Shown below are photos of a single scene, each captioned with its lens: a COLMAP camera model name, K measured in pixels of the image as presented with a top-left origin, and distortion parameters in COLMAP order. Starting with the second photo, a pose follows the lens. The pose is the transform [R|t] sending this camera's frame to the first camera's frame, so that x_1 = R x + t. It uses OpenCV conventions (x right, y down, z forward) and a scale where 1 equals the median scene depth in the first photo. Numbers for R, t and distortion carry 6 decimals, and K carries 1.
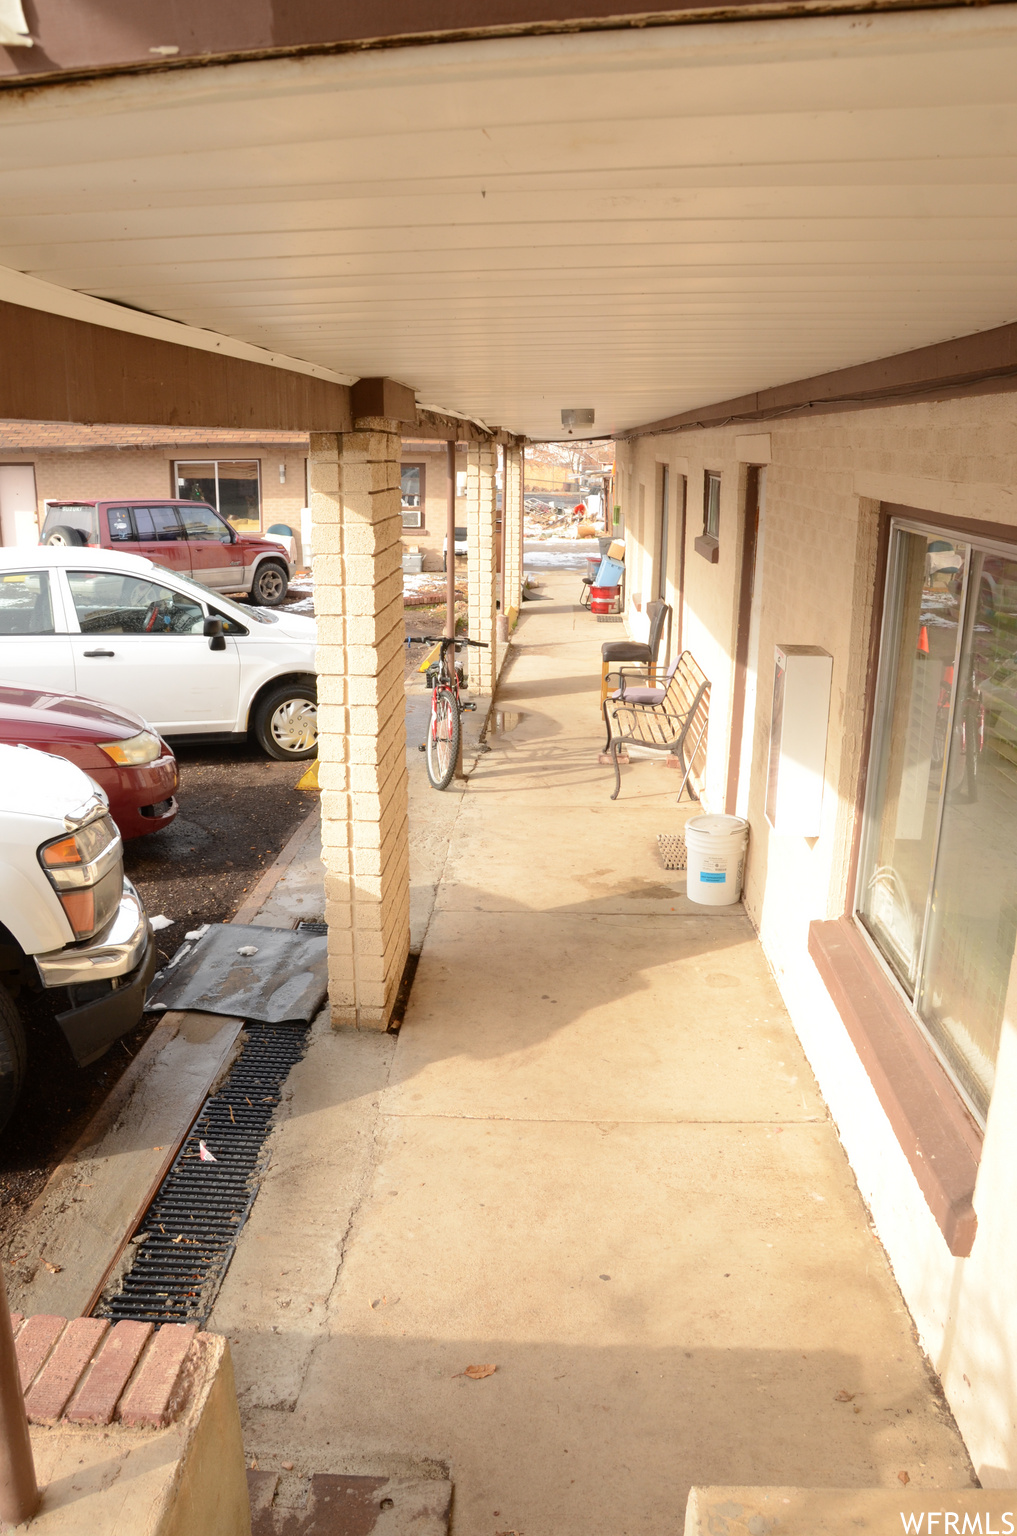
lens RADIAL K [[1204.3, 0, 508.4], [0, 1204.3, 769.5], [0, 0, 1]] dist [-0.156061, 0.118660]
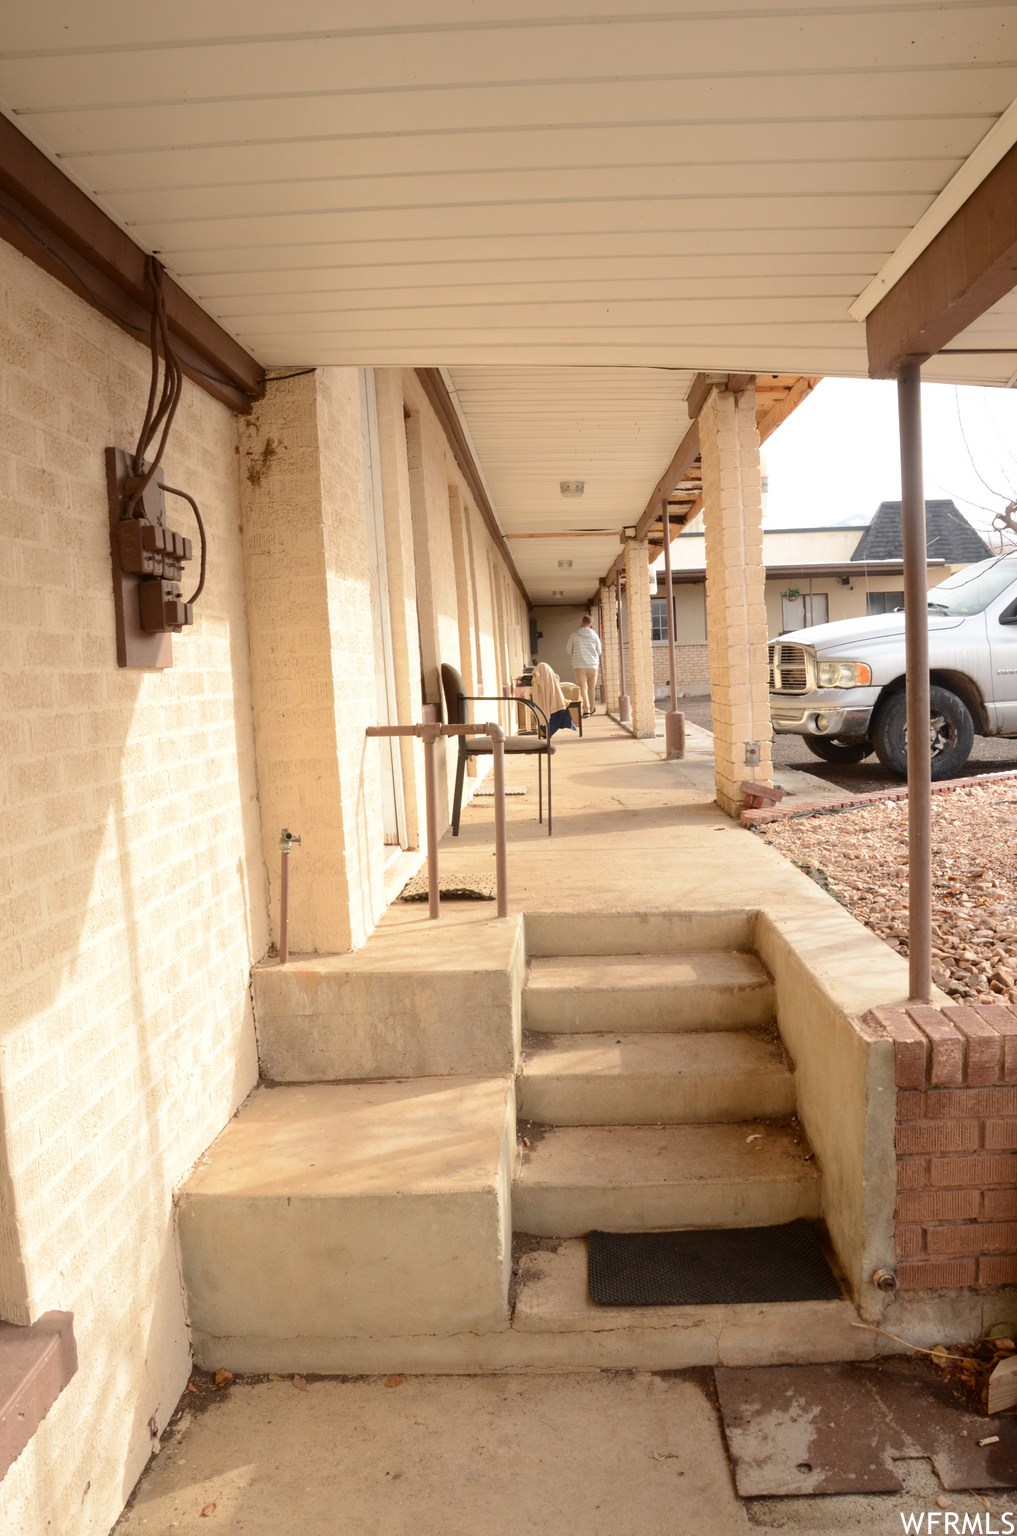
lens RADIAL K [[1204.3, 0, 512.8], [0, 1204.3, 768.6], [0, 0, 1]] dist [-0.156061, 0.118660]
pose [[-0.999249, 0.038538, 0.004011, 0.098781], [0.037515, 0.936430, 0.348843, -0.195939], [0.009688, 0.348731, -0.937173, 1.685680]]
